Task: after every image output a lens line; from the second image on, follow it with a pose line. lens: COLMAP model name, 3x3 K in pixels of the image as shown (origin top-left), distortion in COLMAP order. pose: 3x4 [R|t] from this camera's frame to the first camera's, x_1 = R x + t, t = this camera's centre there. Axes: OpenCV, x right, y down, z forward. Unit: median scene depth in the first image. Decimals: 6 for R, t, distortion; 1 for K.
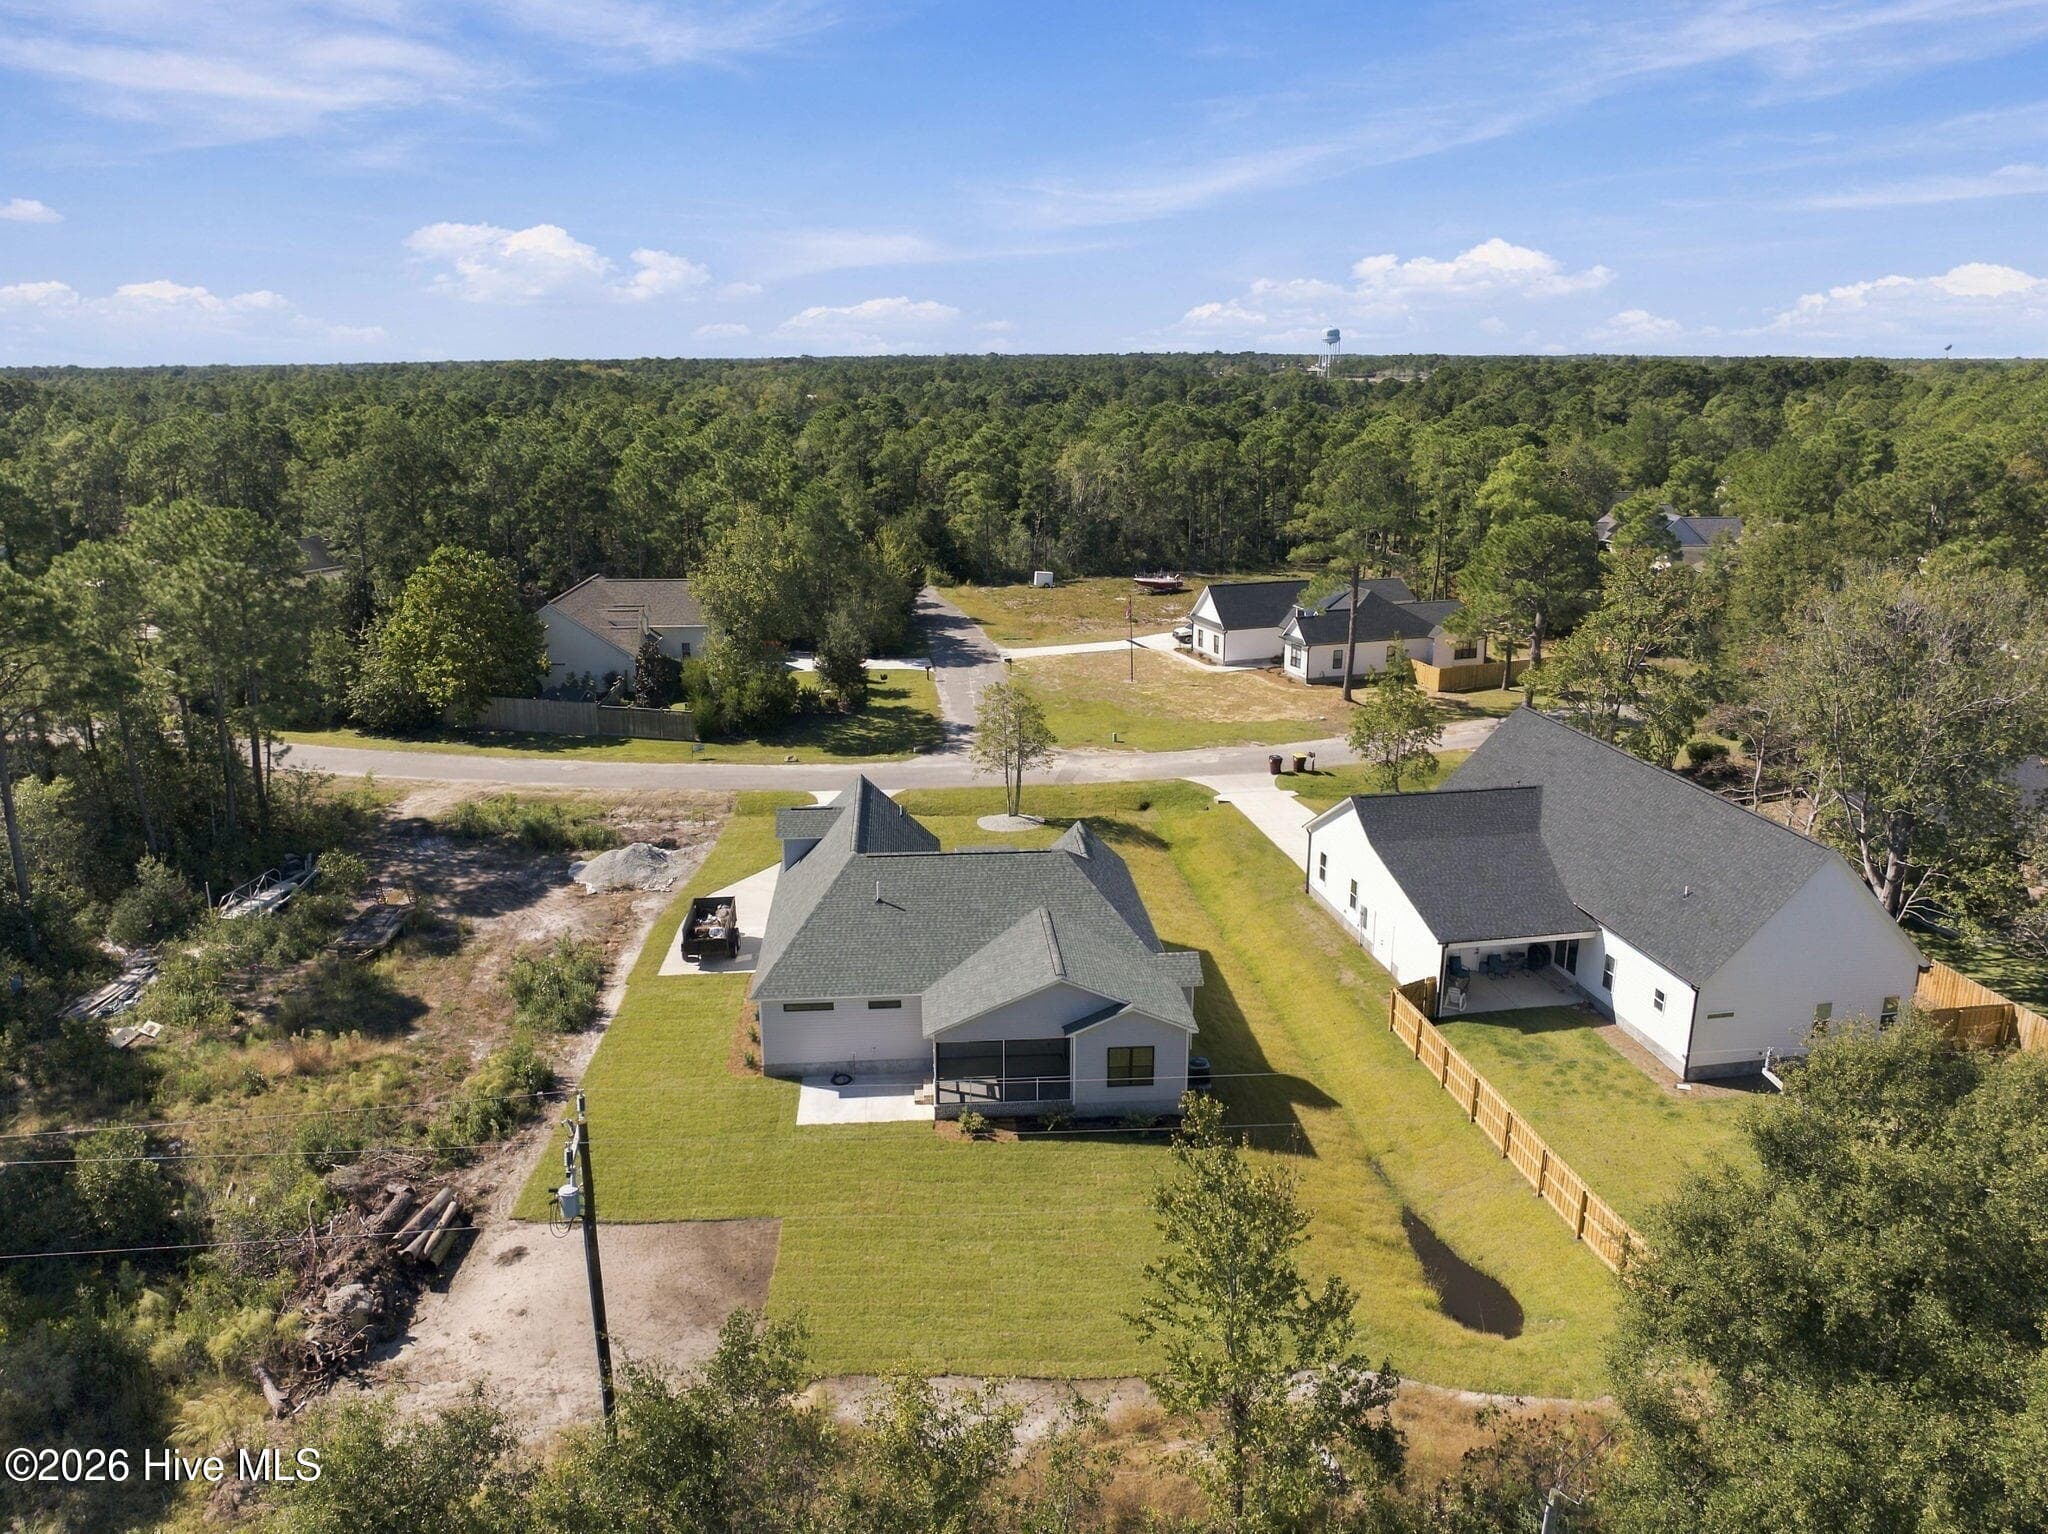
lens RADIAL K [[1436.6, 0, 1016.5], [0, 1436.6, 821.7], [0, 0, 1]] dist [0.001900, 0.000130]
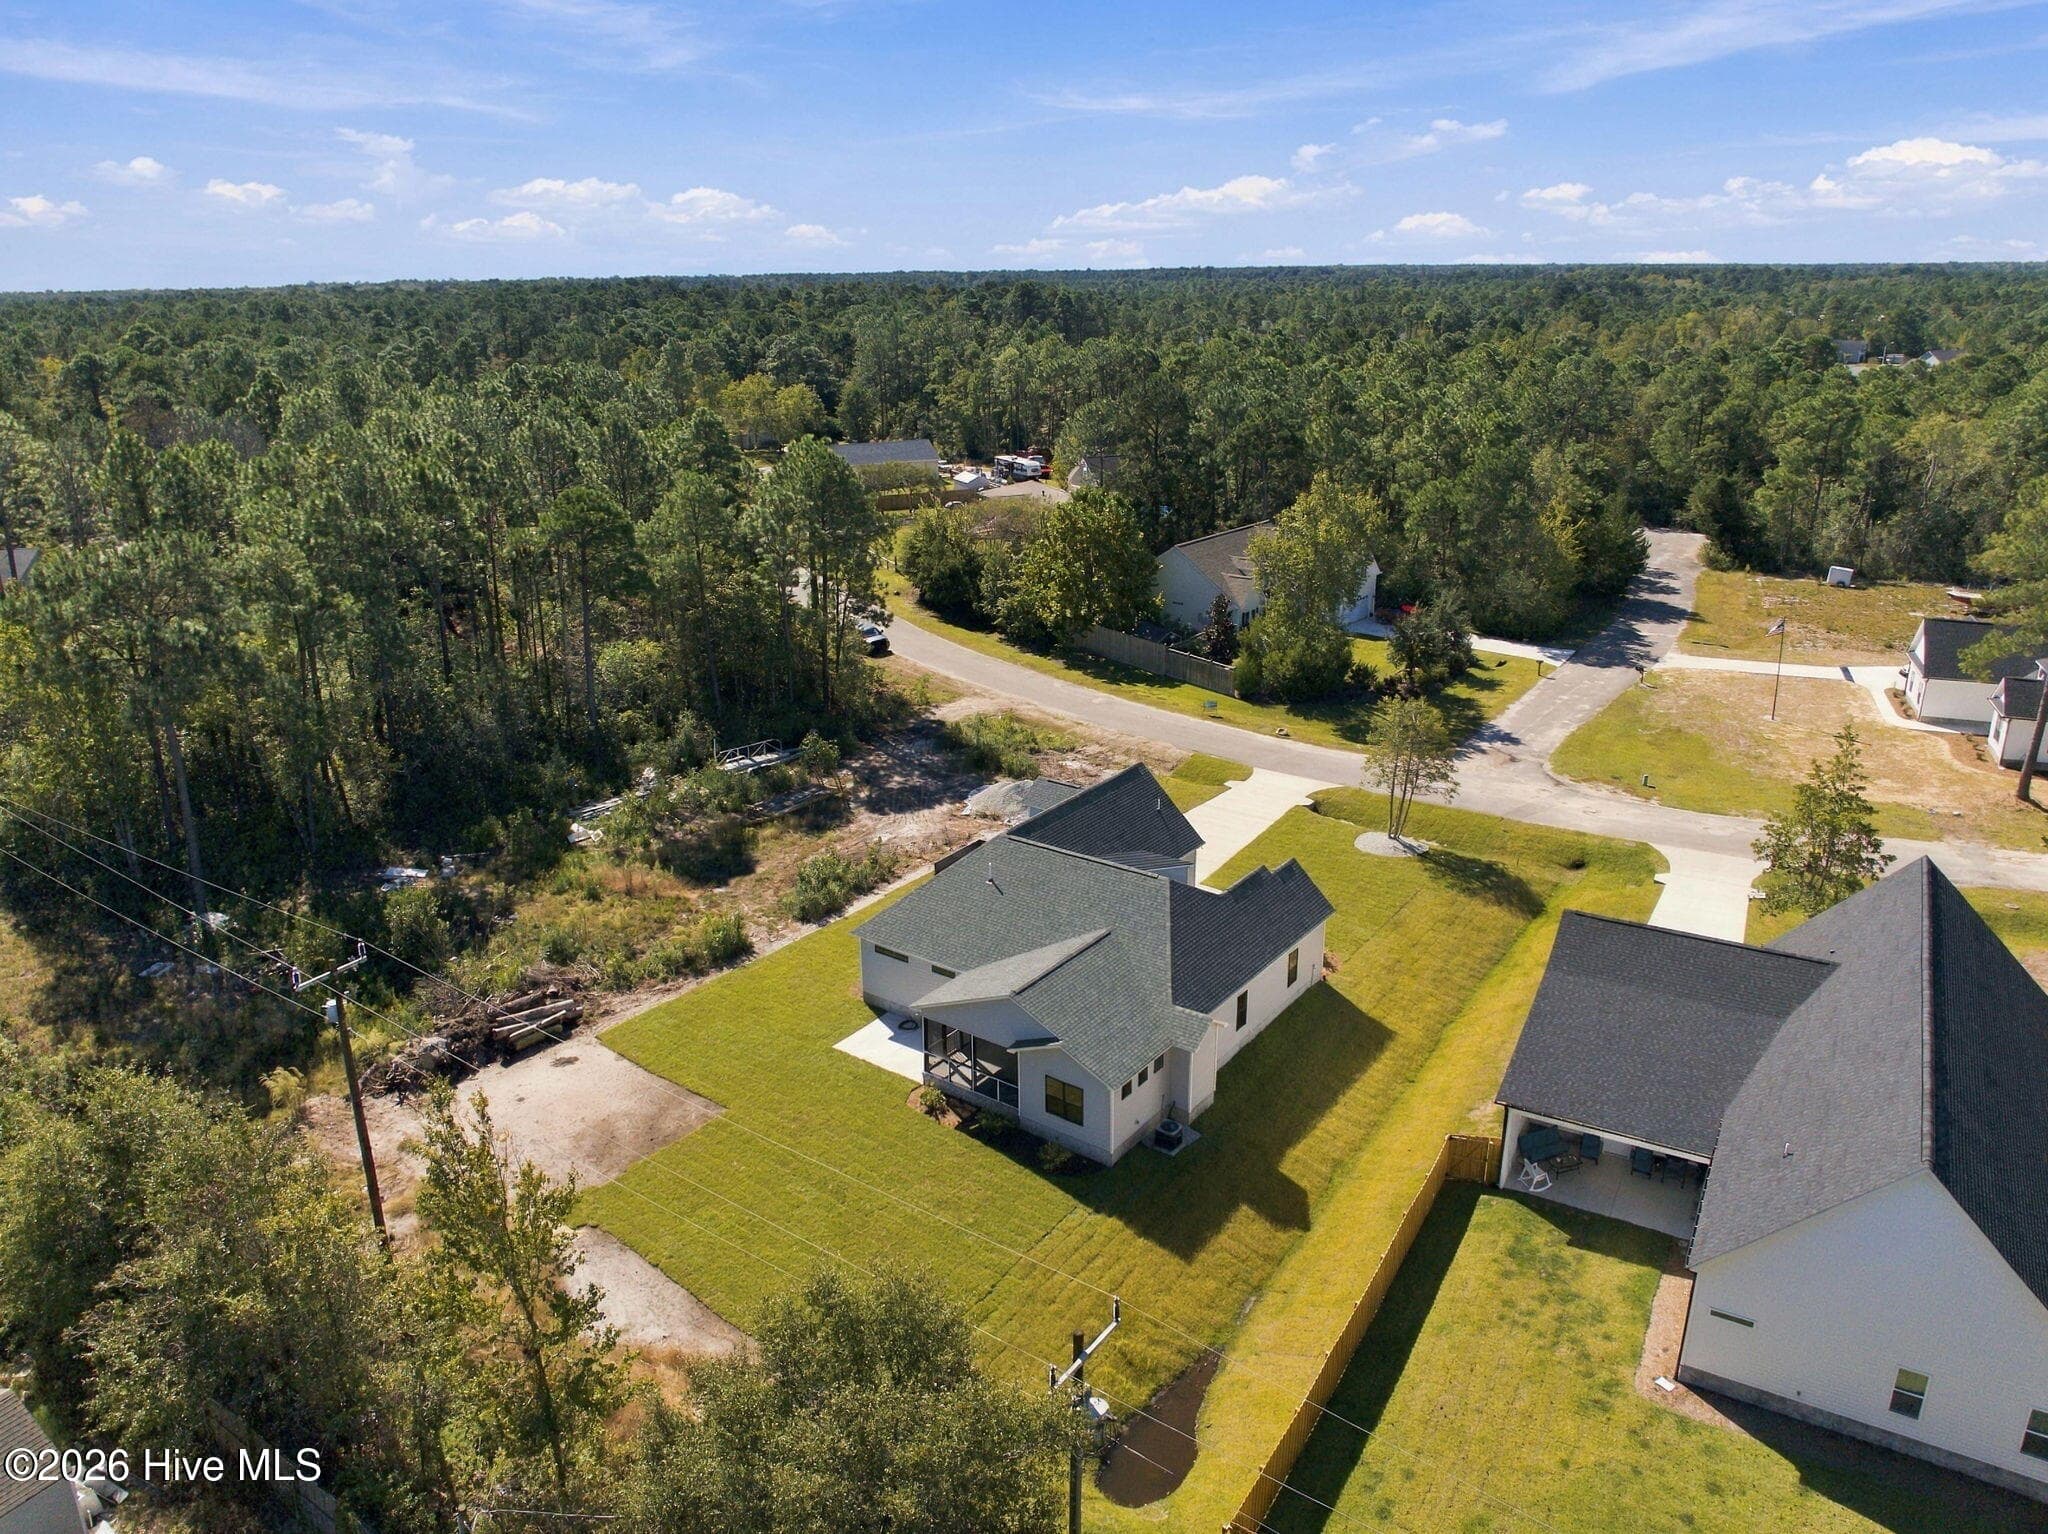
lens RADIAL K [[1441.8, 0, 1020.9], [0, 1441.8, 768.2], [0, 0, 1]] dist [0.021194, -0.044649]
pose [[0.757642, 0.212080, -0.617252, 0.468532], [-0.195103, 0.976084, 0.095892, -0.111441], [0.622827, 0.047775, 0.780900, 0.124790]]
